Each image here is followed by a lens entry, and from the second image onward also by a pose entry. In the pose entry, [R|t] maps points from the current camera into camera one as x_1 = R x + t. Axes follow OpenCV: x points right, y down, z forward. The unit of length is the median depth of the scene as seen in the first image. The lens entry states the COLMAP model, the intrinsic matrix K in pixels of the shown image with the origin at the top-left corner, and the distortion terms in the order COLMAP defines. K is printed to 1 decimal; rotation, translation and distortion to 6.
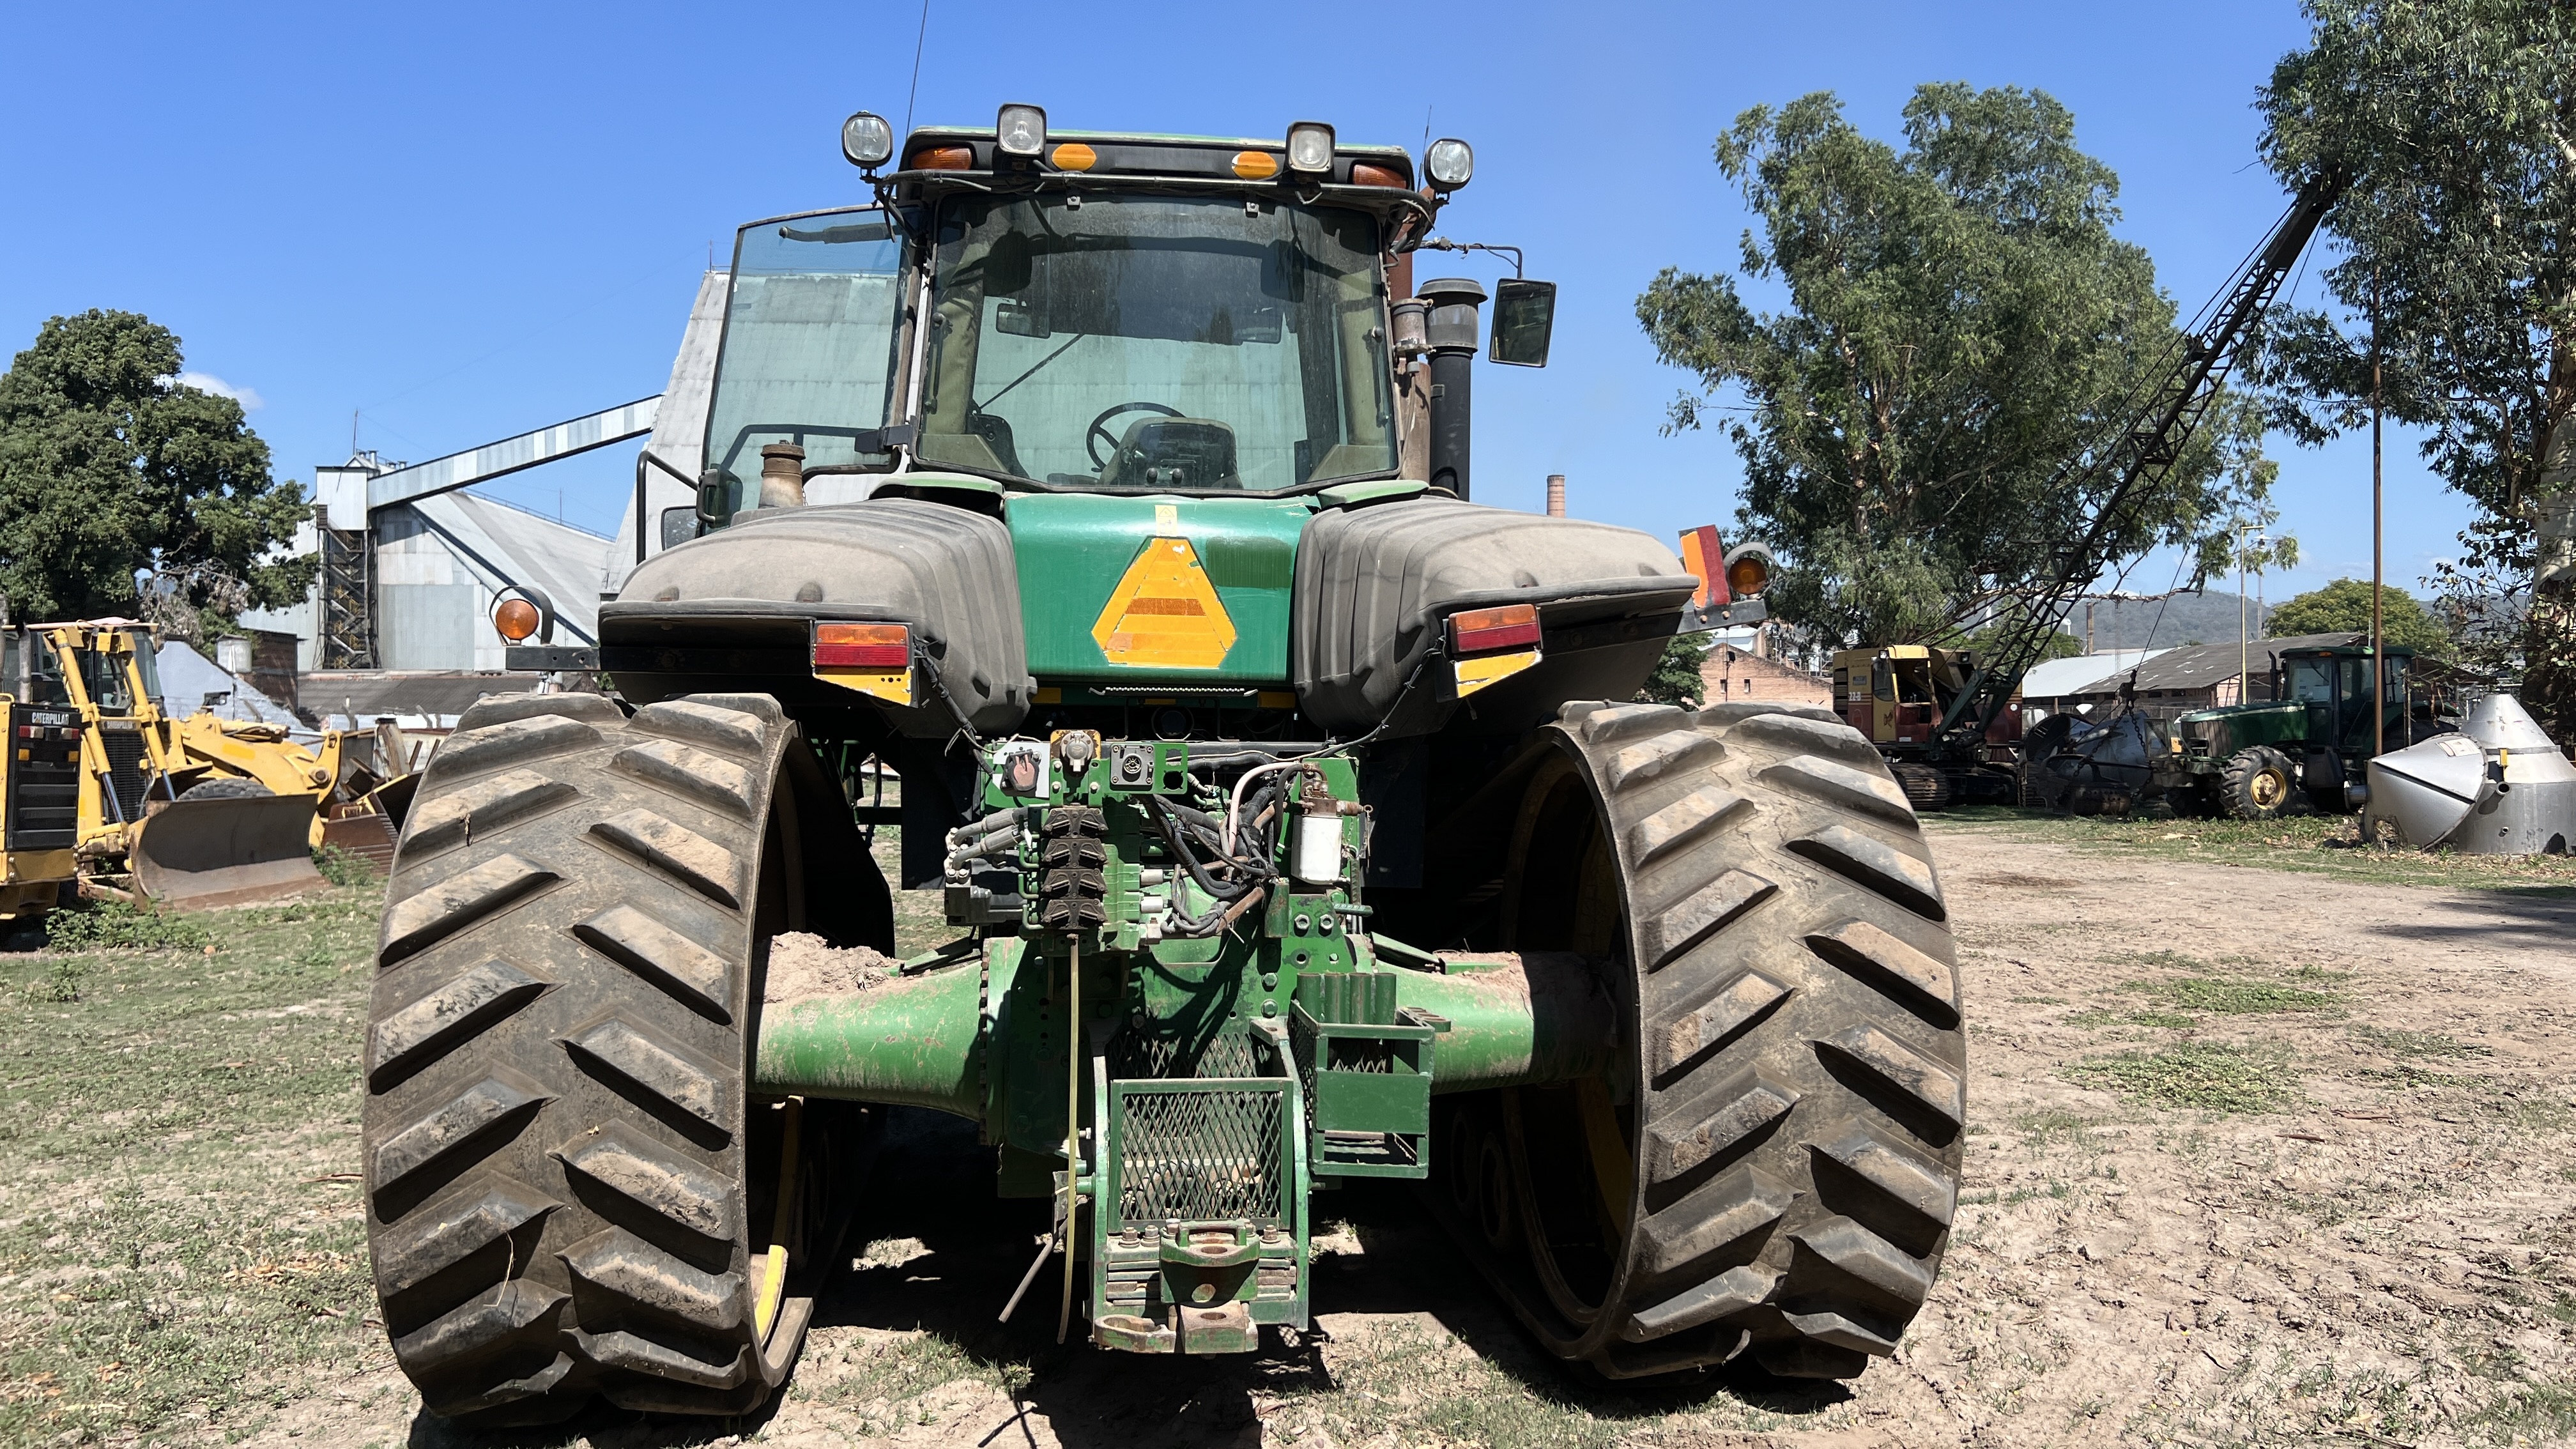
lens RADIAL K [[1930.7, 0, 1283.8], [0, 1930.7, 722.6], [0, 0, 1]] dist [0.043441, -0.059967]
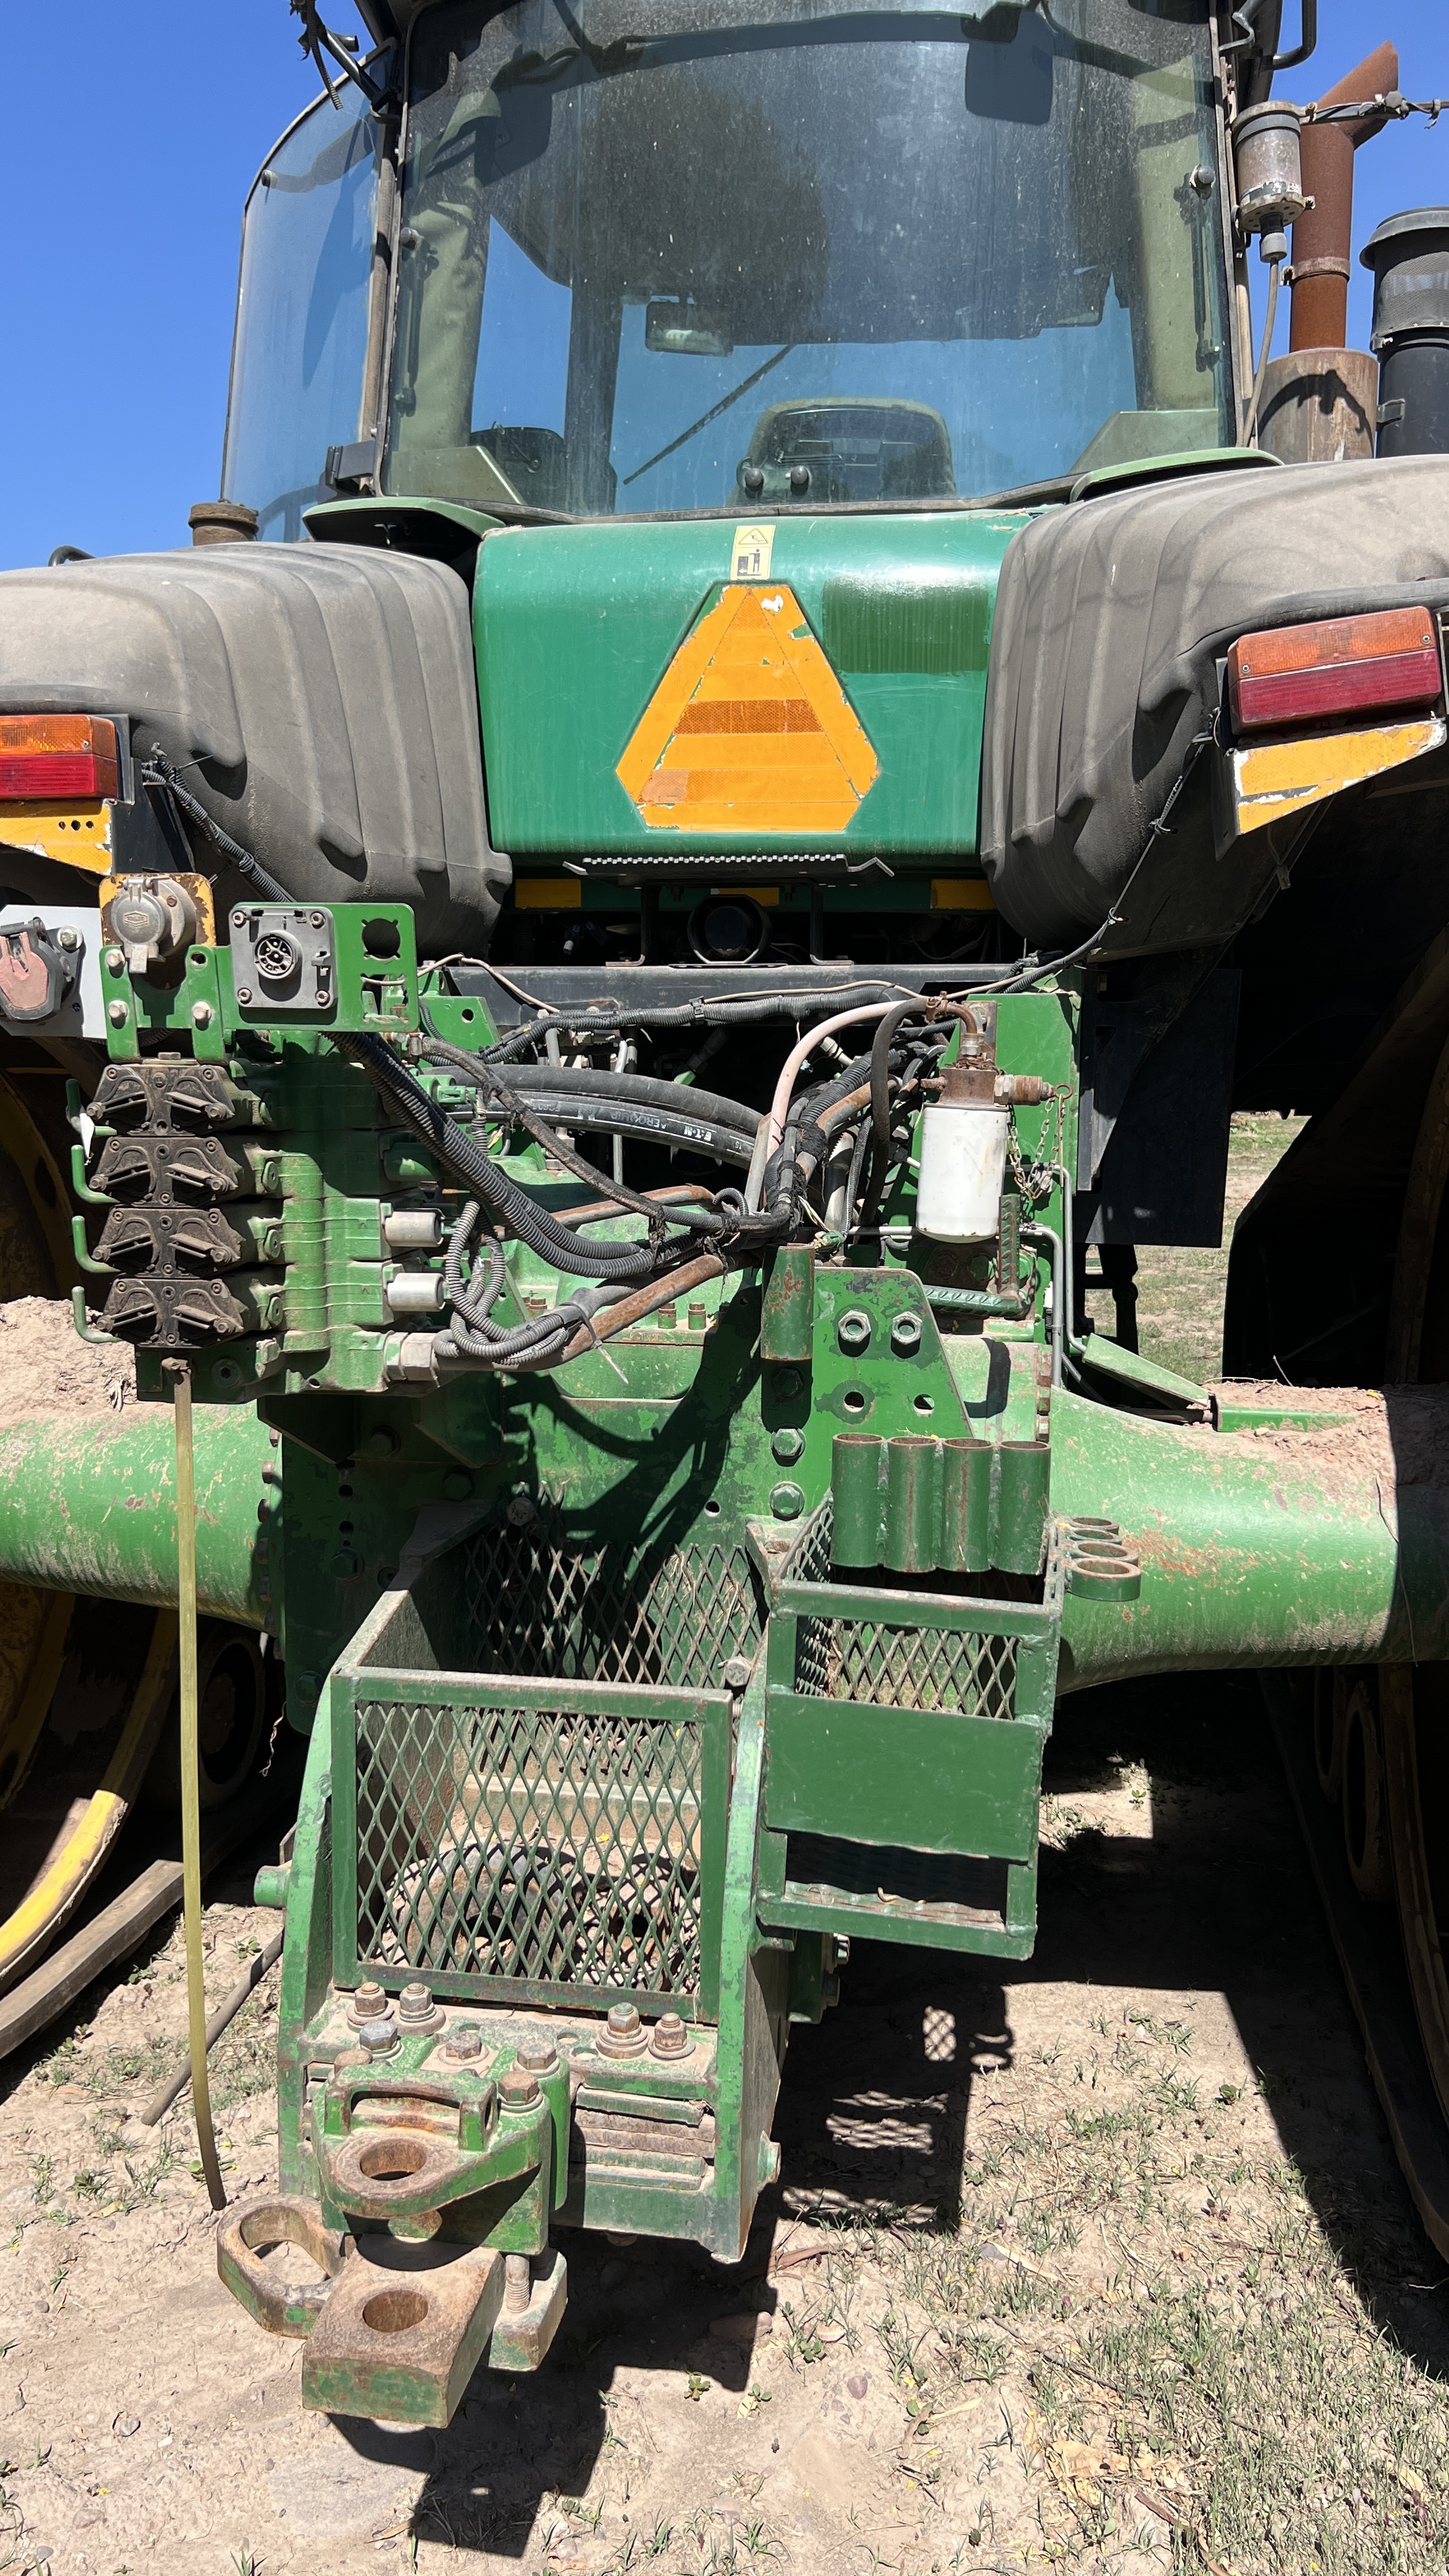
lens RADIAL K [[1930.7, 0, 716.9], [0, 1930.7, 1296.5], [0, 0, 1]] dist [0.043441, -0.059967]
pose [[0.953147, 0.036563, -0.300289, 0.102231], [0.004233, 0.990959, 0.134095, 0.028769], [0.302477, -0.129084, 0.944375, 0.473970]]
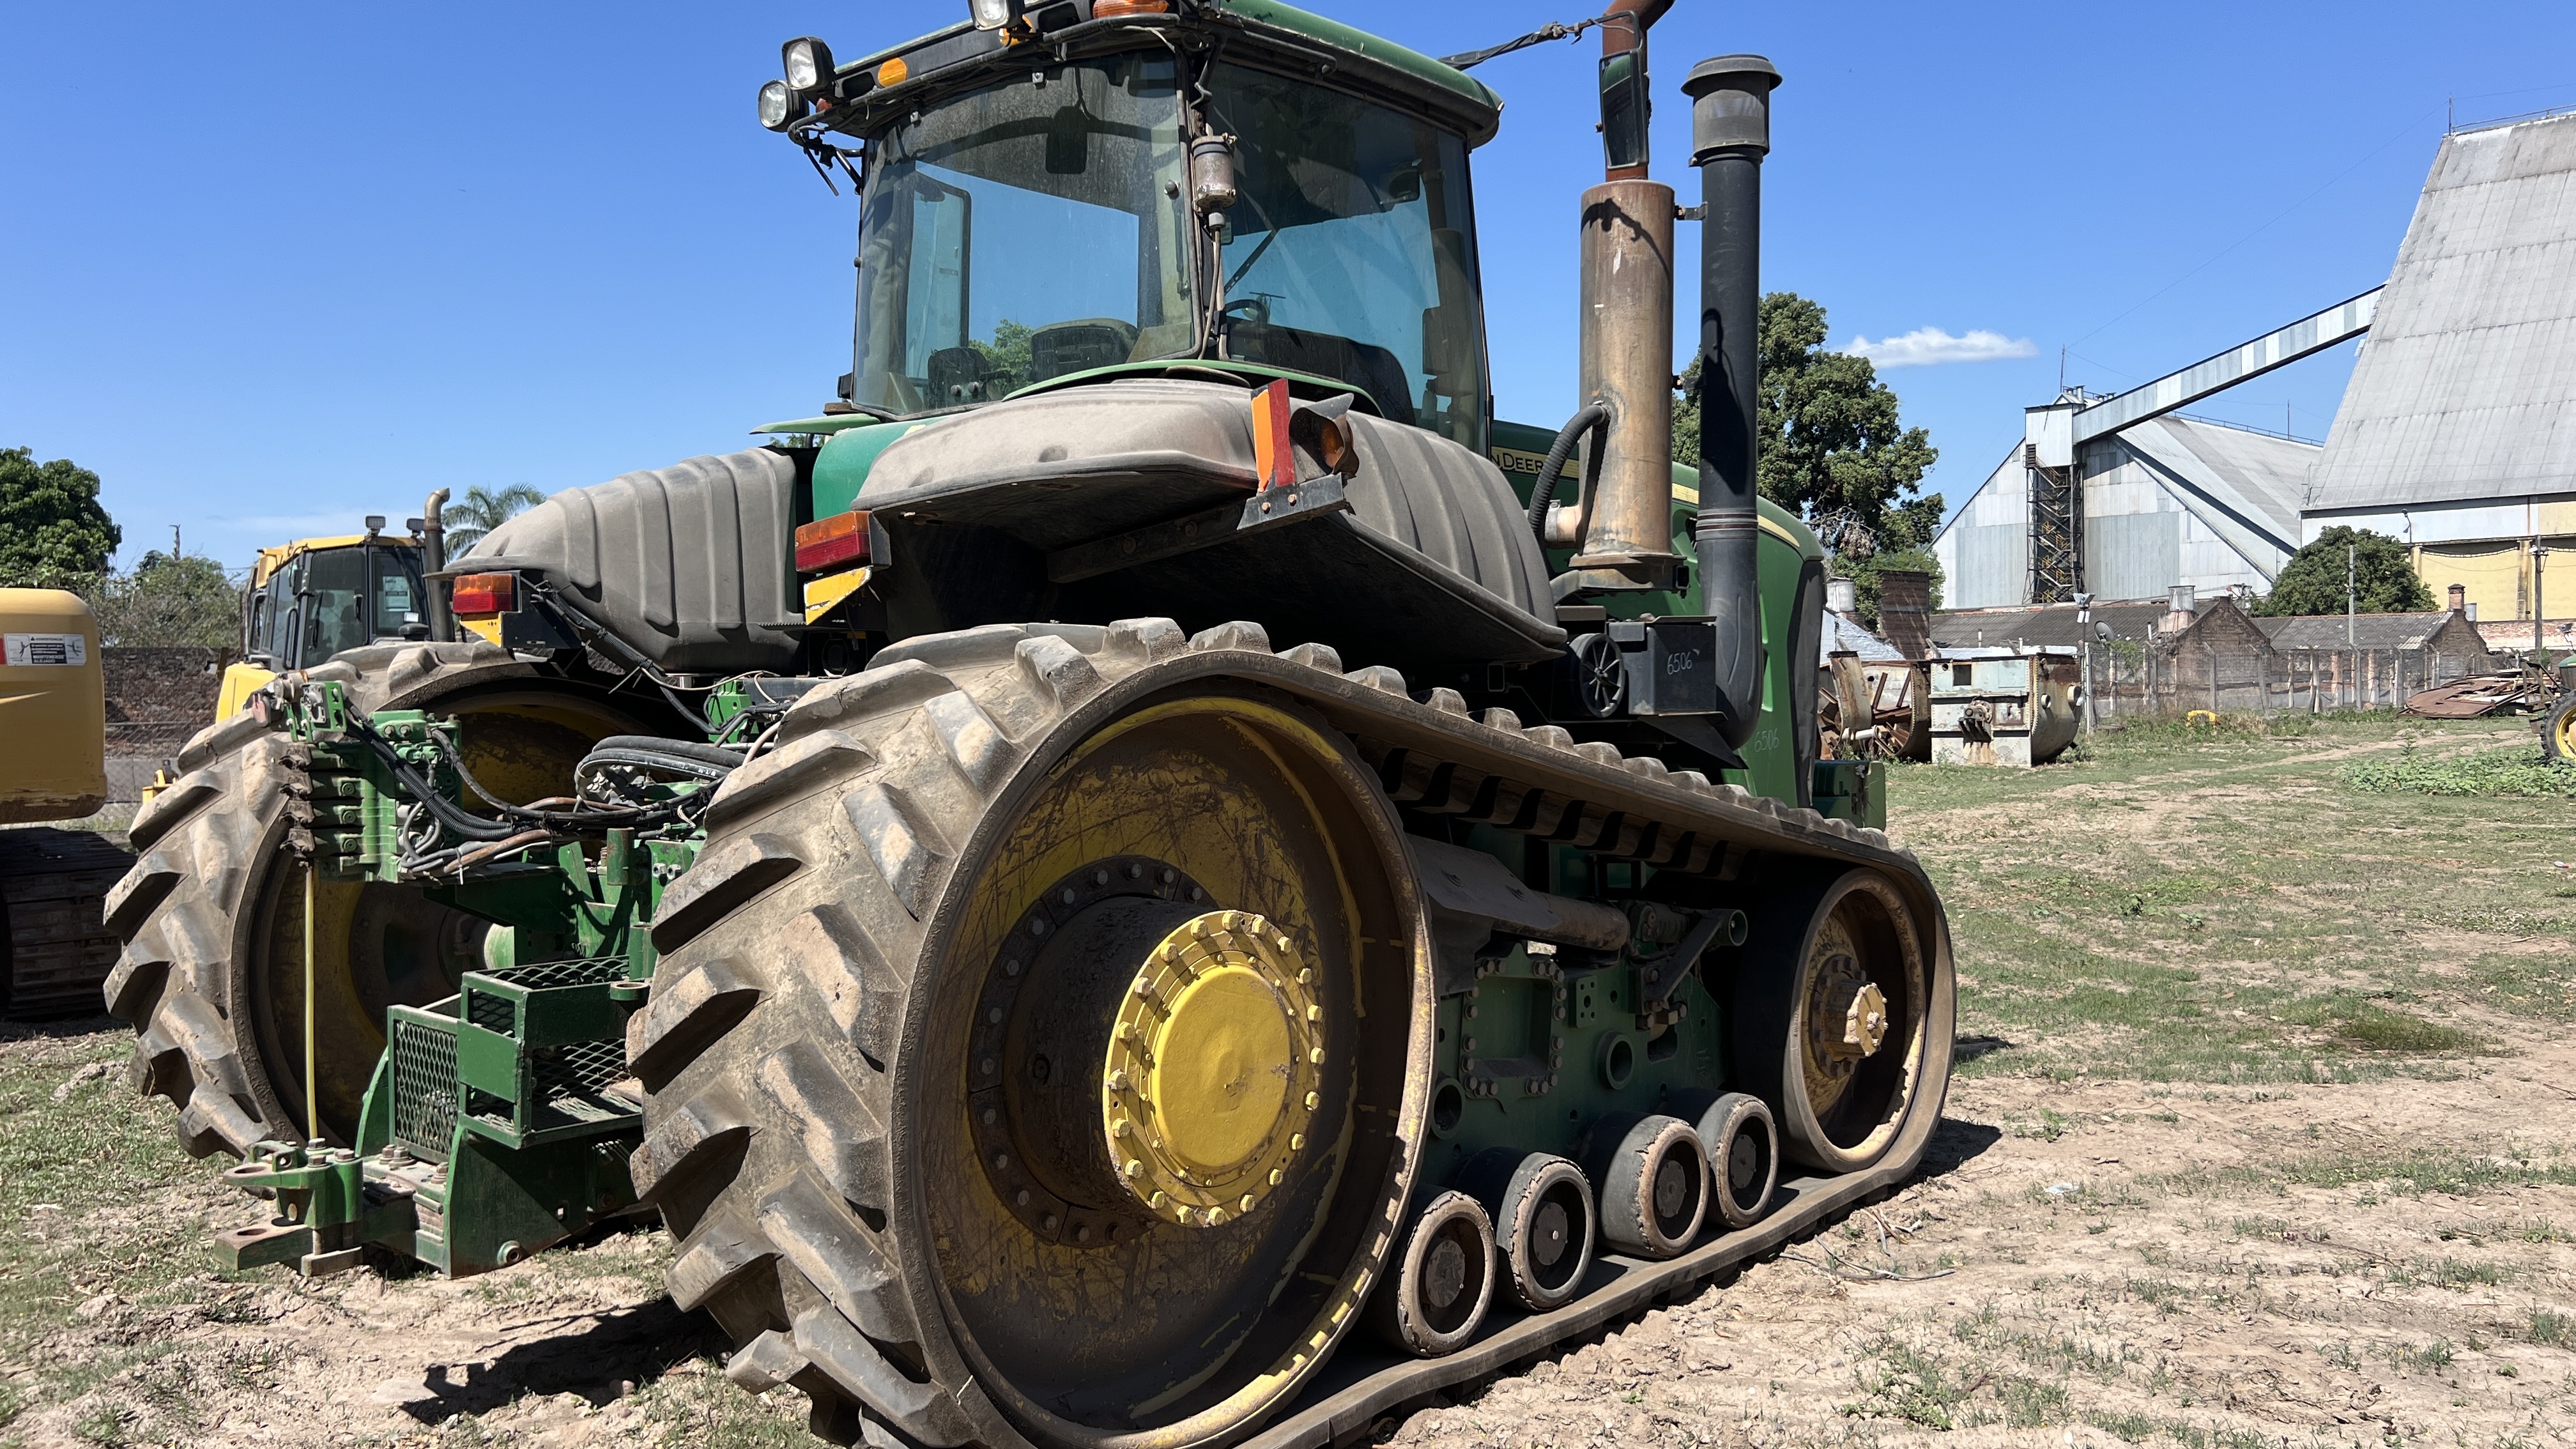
lens RADIAL K [[1930.7, 0, 1295.0], [0, 1930.7, 734.2], [0, 0, 1]] dist [0.043441, -0.059967]
pose [[0.667598, 0.012630, -0.744415, 0.794828], [0.018635, 0.999259, 0.033666, 0.009799], [0.744289, -0.036348, 0.666868, 0.520817]]
